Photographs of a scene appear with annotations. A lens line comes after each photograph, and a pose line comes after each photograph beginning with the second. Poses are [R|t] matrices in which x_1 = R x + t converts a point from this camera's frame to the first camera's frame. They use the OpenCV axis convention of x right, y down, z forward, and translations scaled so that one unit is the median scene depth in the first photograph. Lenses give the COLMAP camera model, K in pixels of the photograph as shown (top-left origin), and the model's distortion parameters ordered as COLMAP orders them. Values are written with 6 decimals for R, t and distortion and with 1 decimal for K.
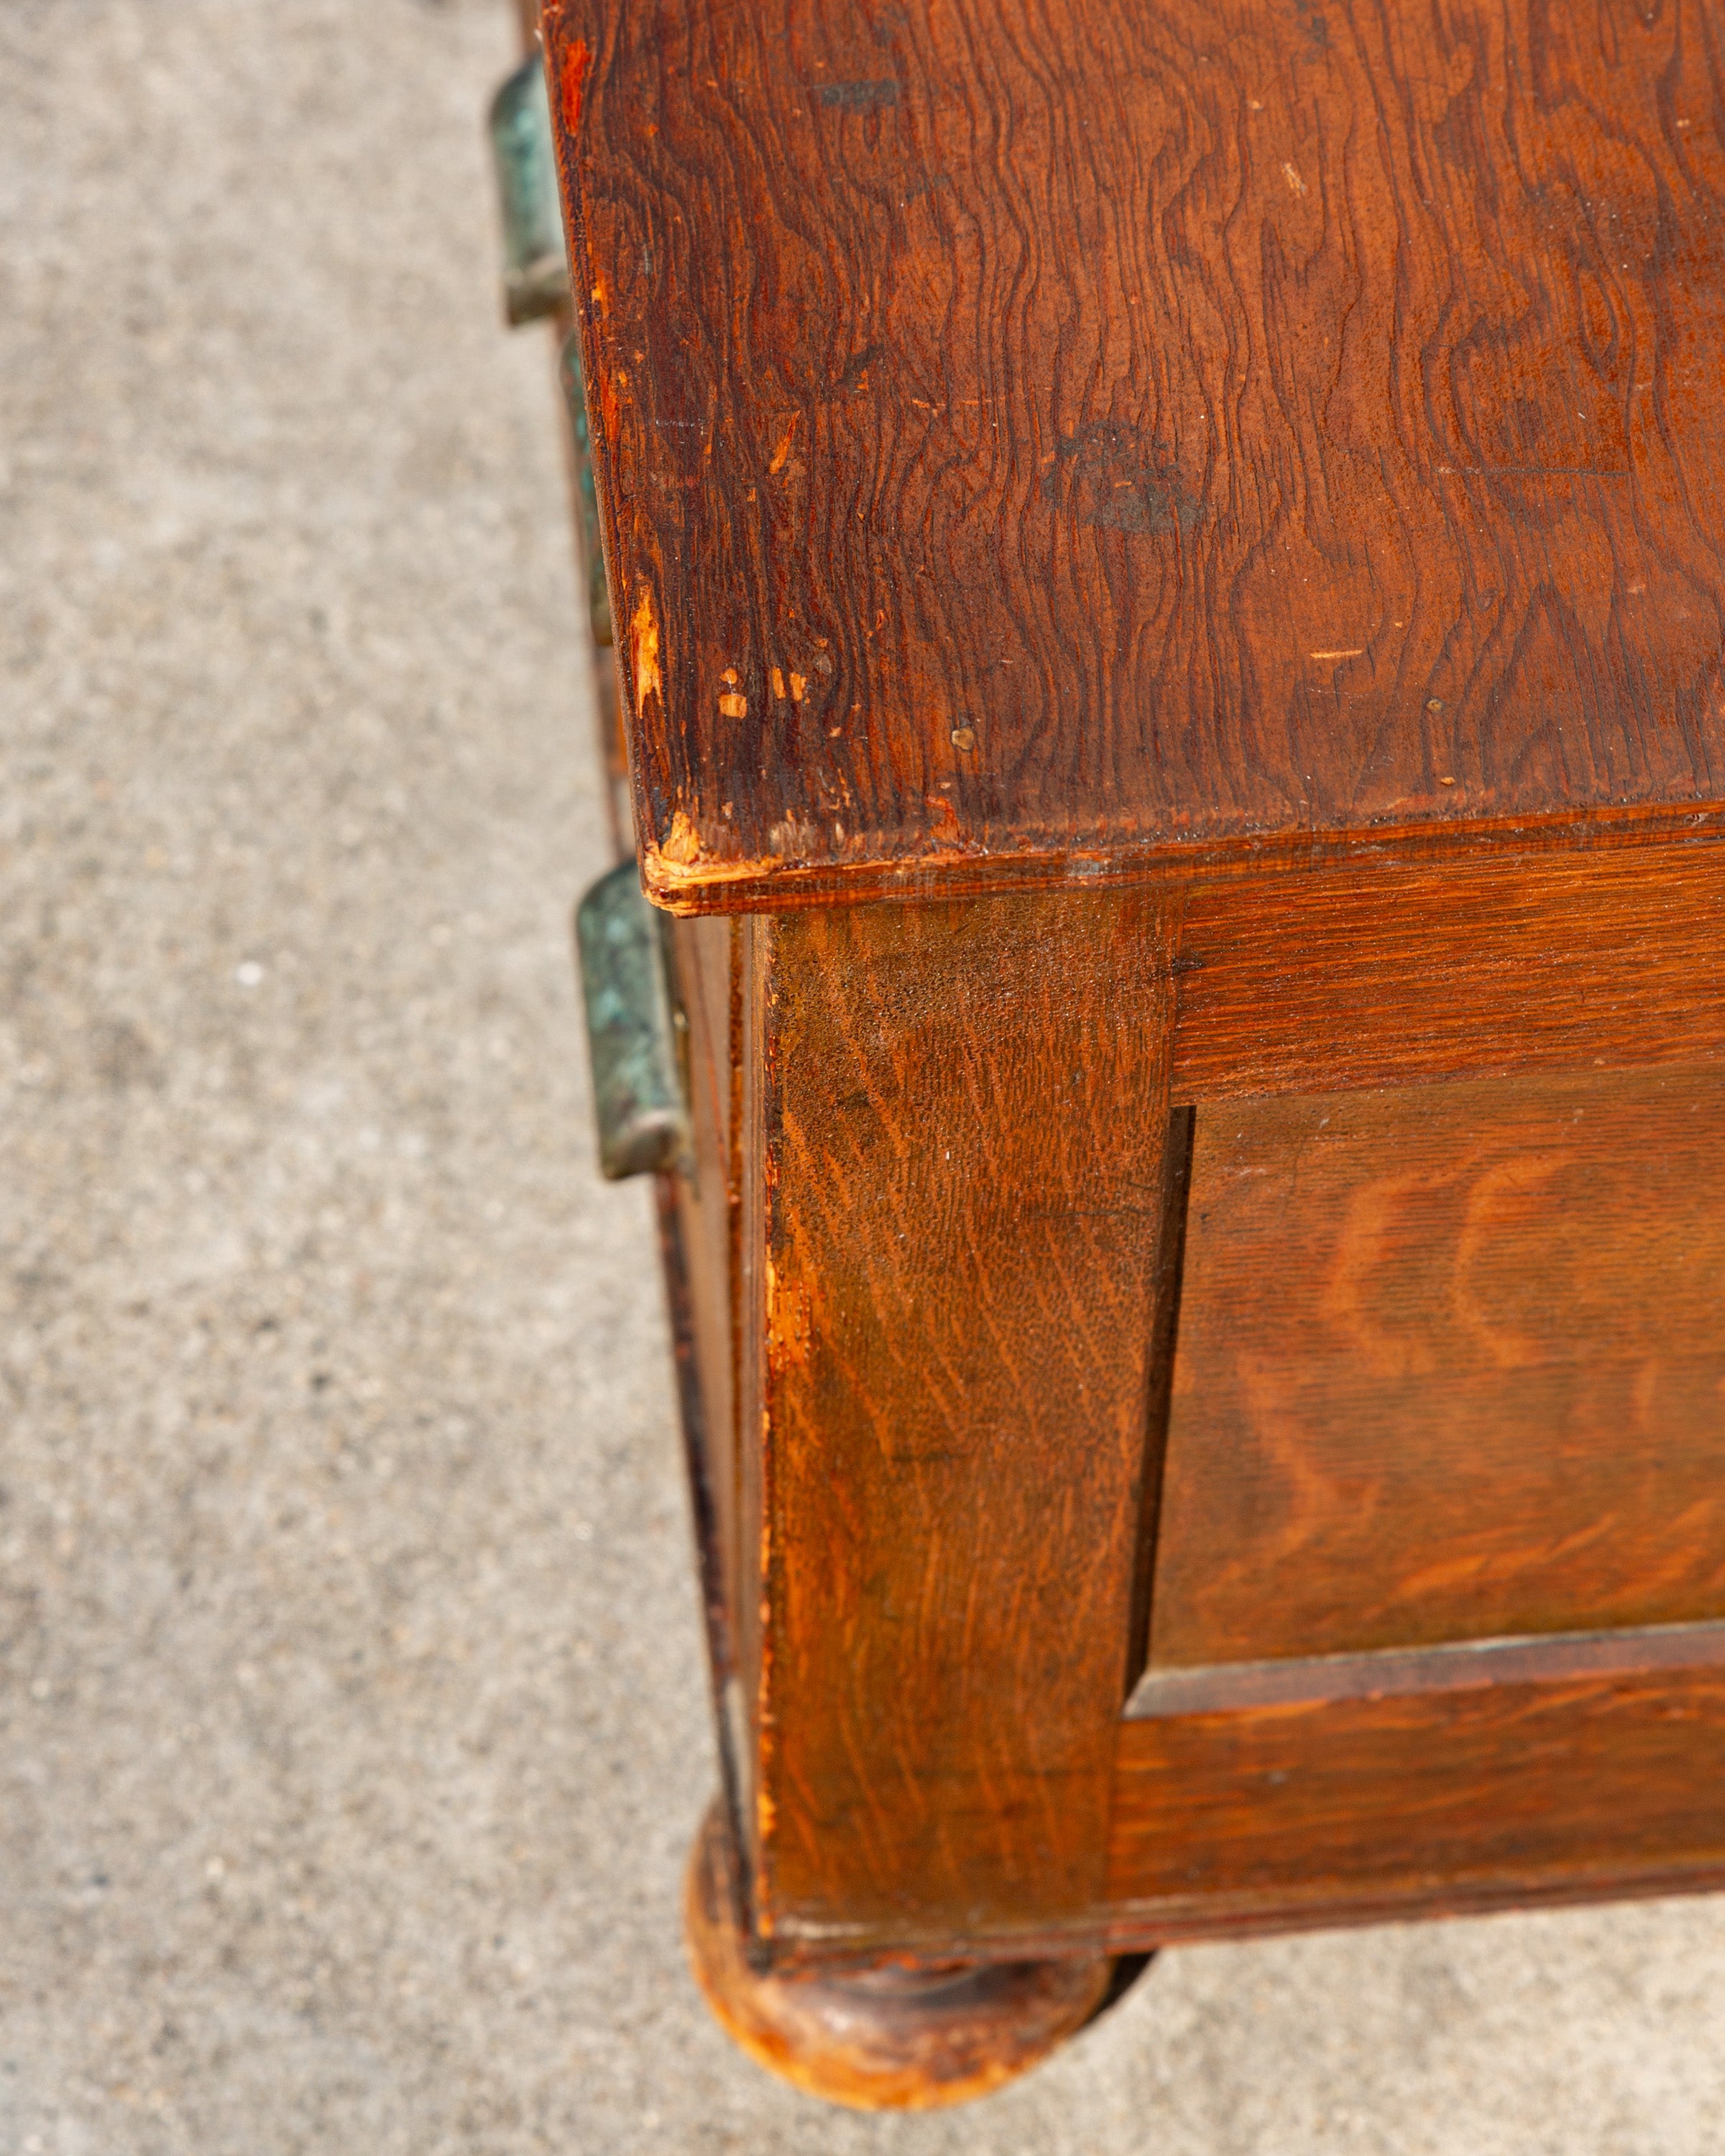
lens RADIAL K [[6083.5, 0, 858.0], [0, 6083.5, 585.3], [0, 0, 1]] dist [0.023323, -0.044732]
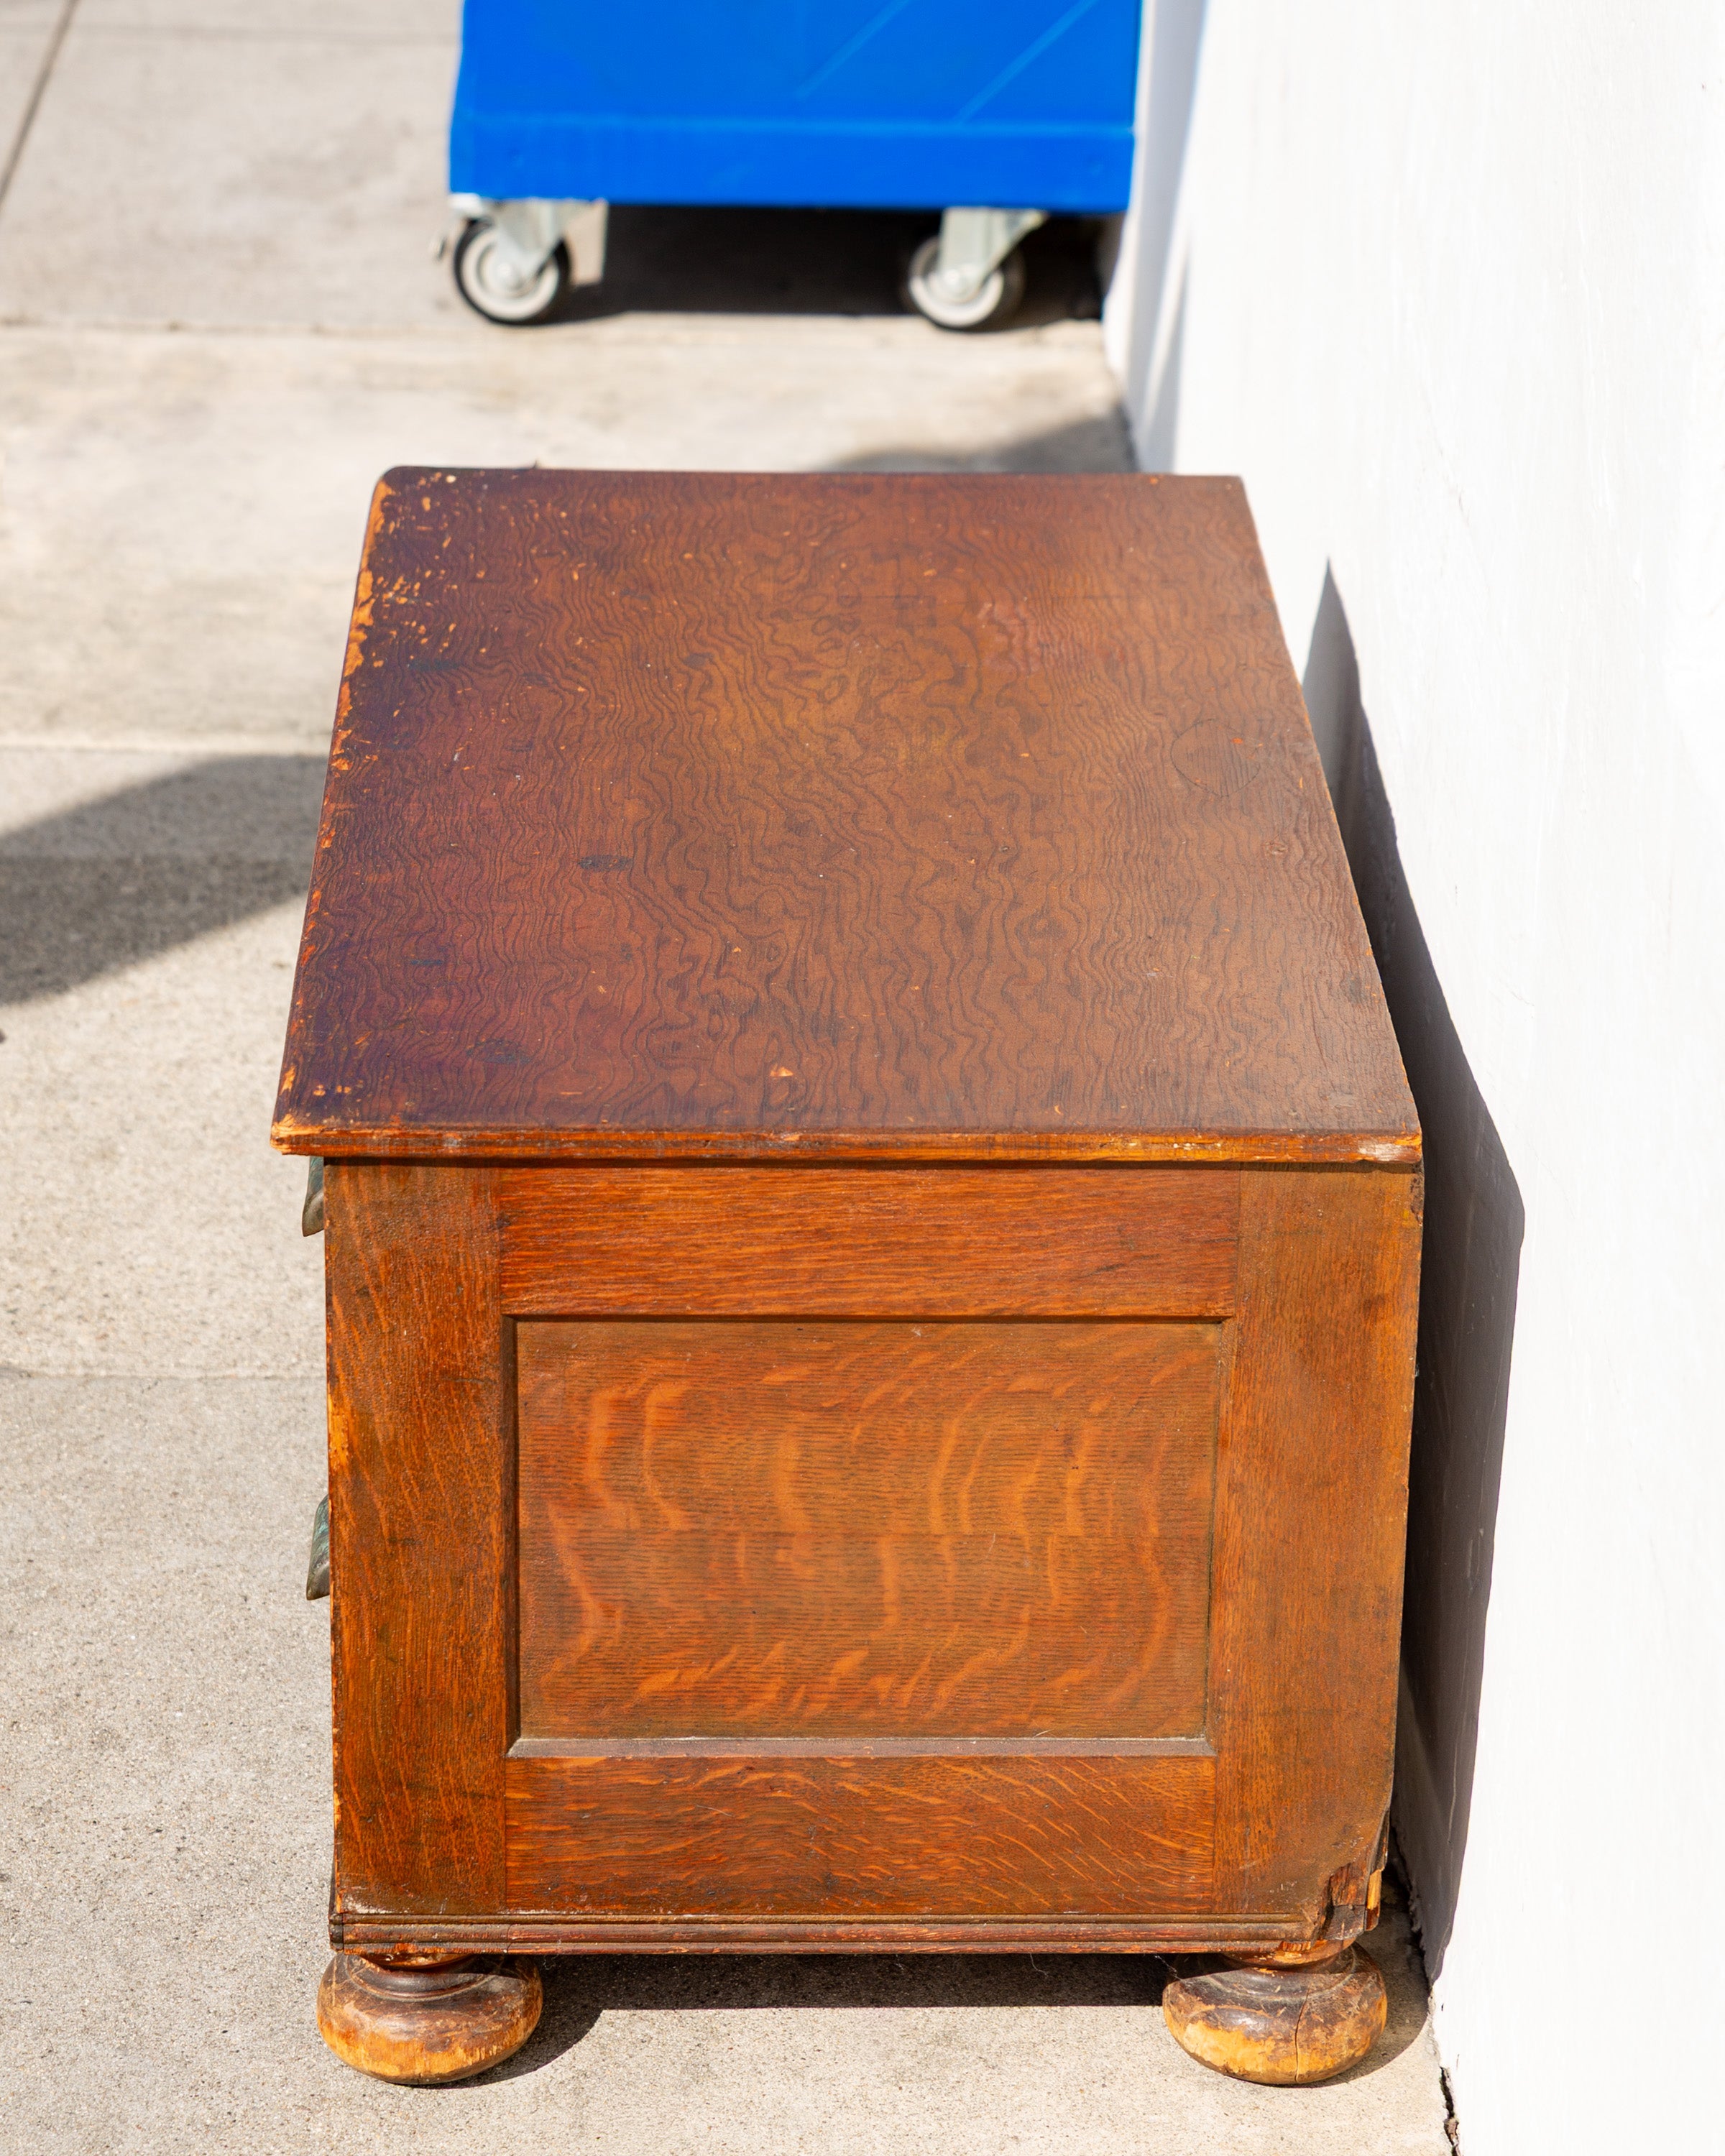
lens RADIAL K [[5787.5, 0, 862.5], [0, 5787.5, 1078.0], [0, 0, 1]] dist [0.024505, 0.237731]
pose [[0.996372, 0.037440, -0.076433, 0.324970], [-0.067037, 0.898533, -0.433757, 0.875377], [0.052438, 0.437307, 0.897782, -0.930794]]
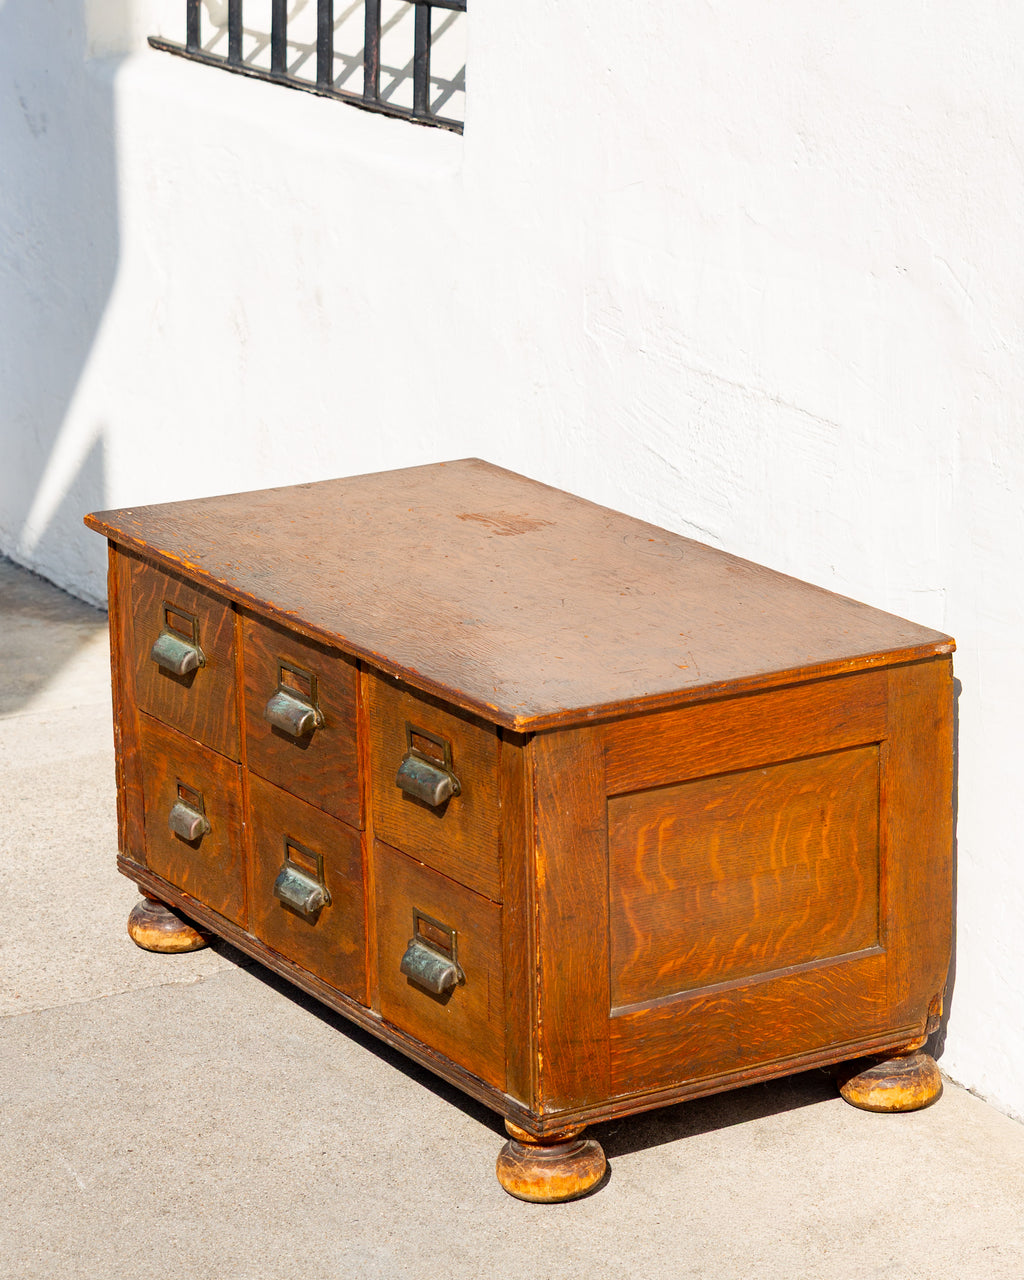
lens RADIAL K [[3674.6, 0, 508.5], [0, 3674.6, 580.8], [0, 0, 1]] dist [-0.003716, 0.756039]
pose [[0.913258, -0.129854, 0.386132, -1.059205], [0.325886, 0.801630, -0.501185, 1.302931], [-0.244454, 0.583547, 0.774413, -1.284438]]
